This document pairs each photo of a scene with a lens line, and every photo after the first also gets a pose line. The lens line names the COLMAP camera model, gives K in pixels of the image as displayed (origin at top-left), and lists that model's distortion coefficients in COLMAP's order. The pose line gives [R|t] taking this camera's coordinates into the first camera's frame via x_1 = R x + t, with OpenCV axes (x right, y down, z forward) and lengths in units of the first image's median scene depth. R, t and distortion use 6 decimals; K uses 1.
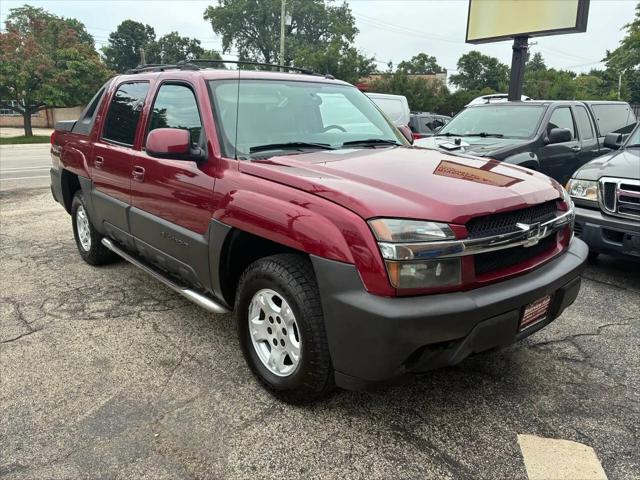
lens RADIAL K [[482.5, 0, 321.7], [0, 482.5, 241.9], [0, 0, 1]] dist [0.068134, -0.082457]
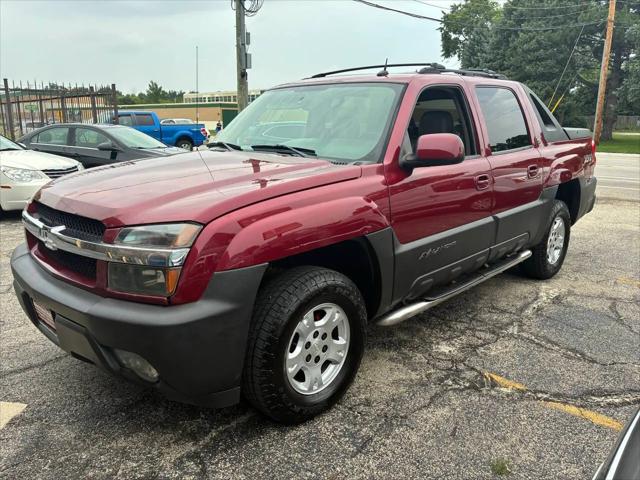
lens RADIAL K [[482.5, 0, 321.7], [0, 482.5, 241.9], [0, 0, 1]] dist [0.068134, -0.082457]
pose [[0.088726, 0.228571, -0.969476, 0.479818], [-0.251147, 0.947001, 0.200287, -0.113602], [0.963874, 0.225710, 0.141429, 0.465257]]
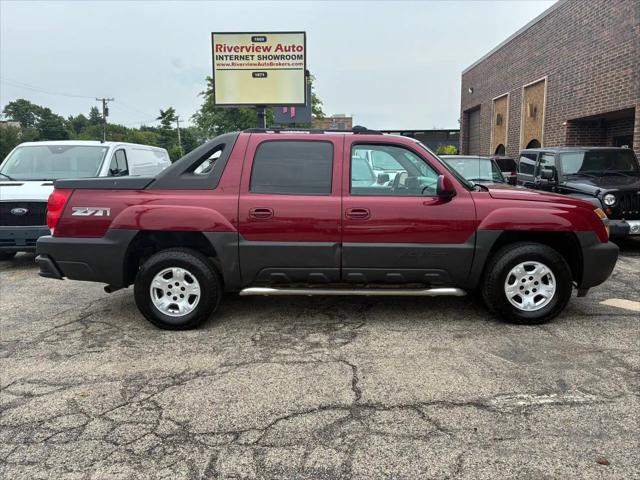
lens RADIAL K [[484.0, 0, 322.2], [0, 484.0, 237.6], [0, 0, 1]] dist [0.059760, -0.070654]
pose [[0.658392, -0.125473, 0.742143, -0.677081], [0.205039, 0.978616, -0.016447, -0.039244], [-0.724209, 0.162997, 0.670040, 0.121896]]
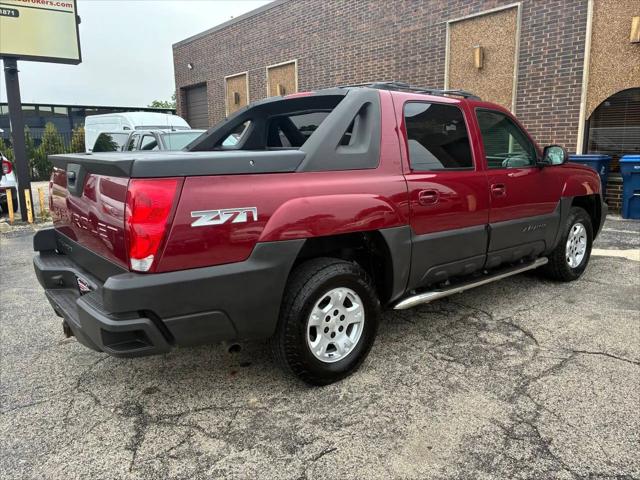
lens RADIAL K [[484.0, 0, 322.2], [0, 484.0, 237.6], [0, 0, 1]] dist [0.059760, -0.070654]
pose [[0.025933, -0.200755, 0.979298, -0.739244], [0.266072, 0.945677, 0.186817, -0.173768], [-0.963604, 0.255719, 0.077939, 0.658742]]
